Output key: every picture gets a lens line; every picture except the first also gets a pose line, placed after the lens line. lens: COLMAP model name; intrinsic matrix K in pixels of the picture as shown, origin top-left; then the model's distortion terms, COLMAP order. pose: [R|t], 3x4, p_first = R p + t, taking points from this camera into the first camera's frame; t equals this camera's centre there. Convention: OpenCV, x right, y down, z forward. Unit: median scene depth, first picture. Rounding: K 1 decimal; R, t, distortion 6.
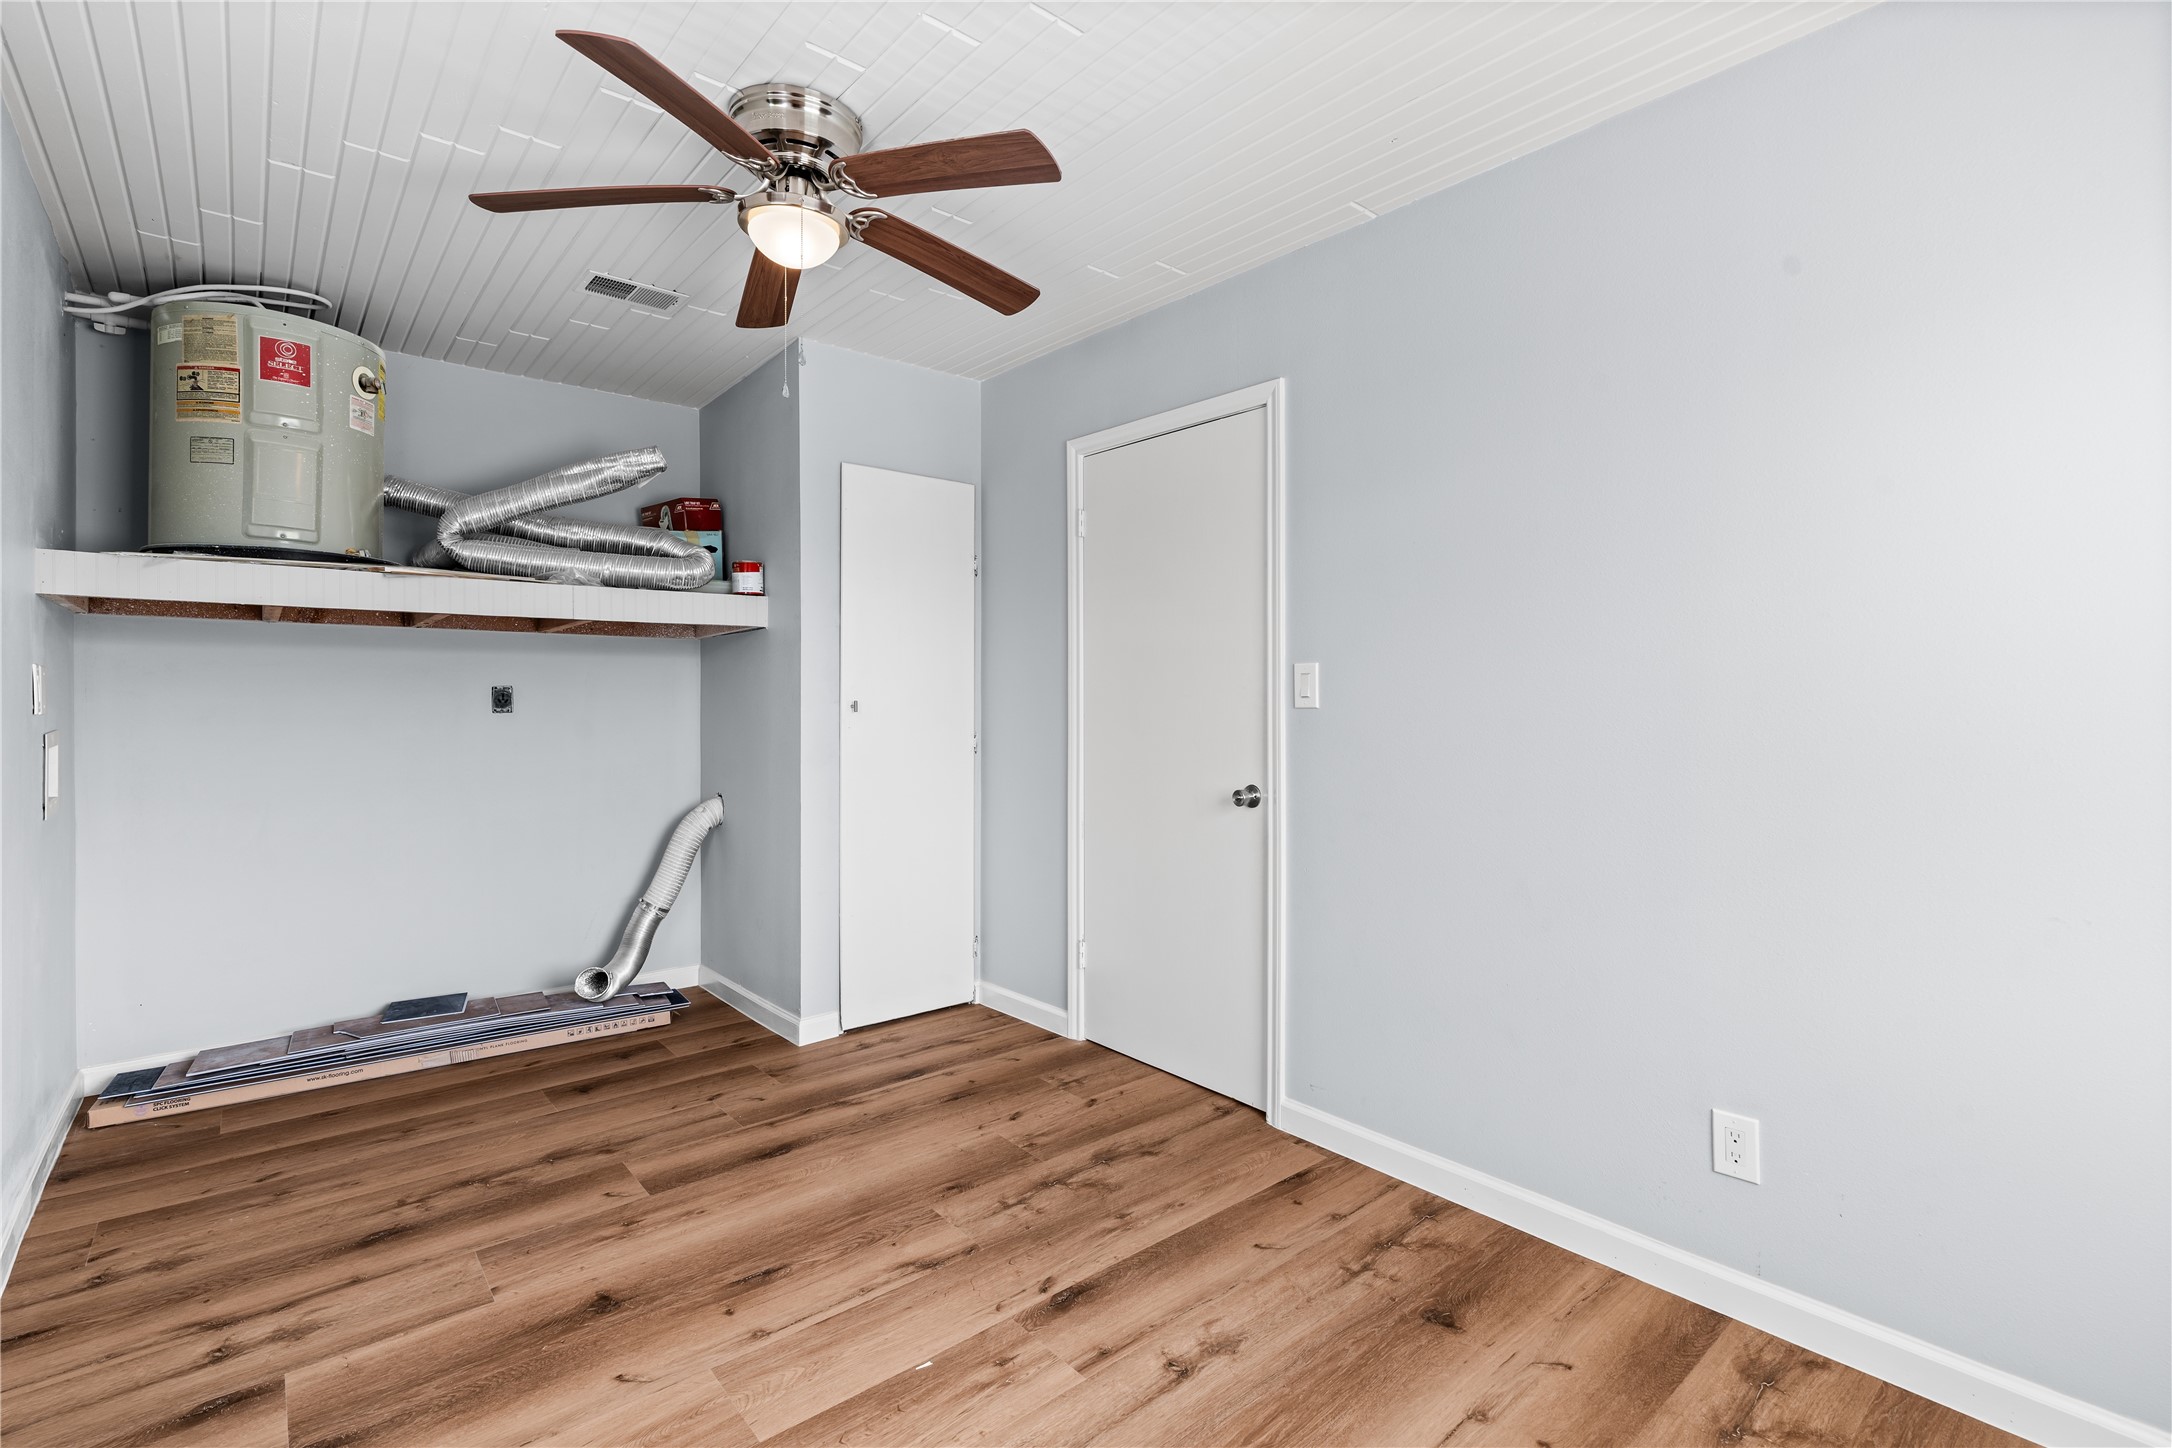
lens RADIAL K [[995.2, 0, 1086.7], [0, 995.2, 704.3], [0, 0, 1]] dist [-0.008029, 0.000453]
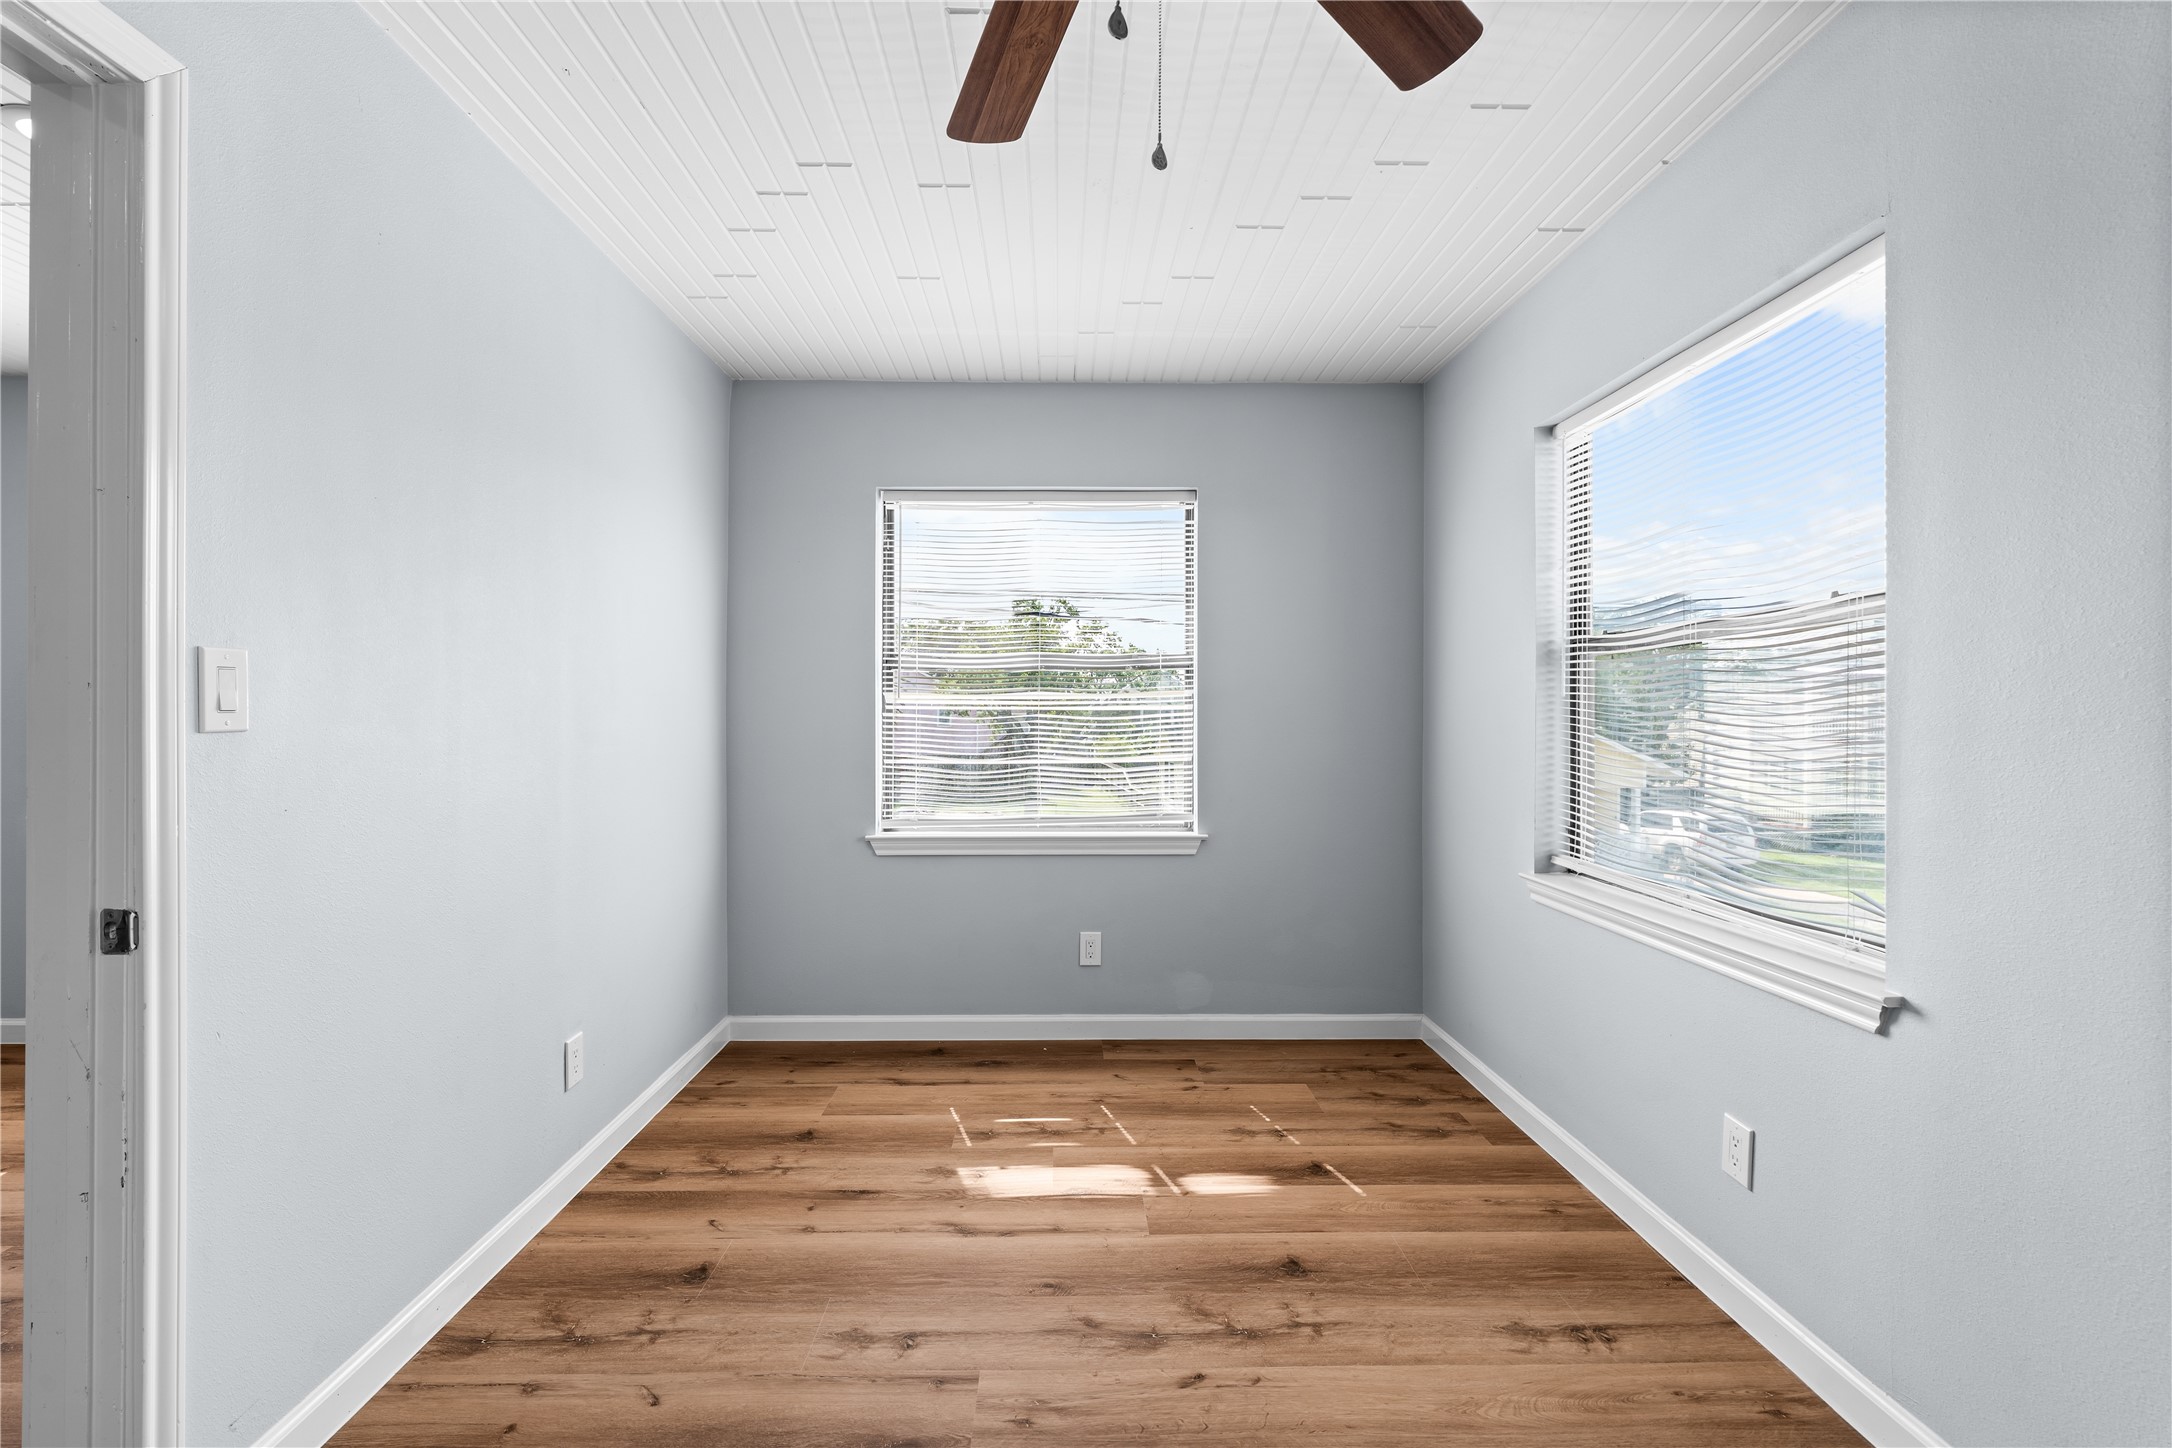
lens RADIAL K [[995.2, 0, 1090.3], [0, 995.2, 709.5], [0, 0, 1]] dist [-0.008029, 0.000453]
pose [[-0.786482, -0.003466, 0.617604, -0.686276], [-0.004758, 0.999989, -0.000447, -0.013591], [-0.617595, -0.003290, -0.786489, 1.638252]]
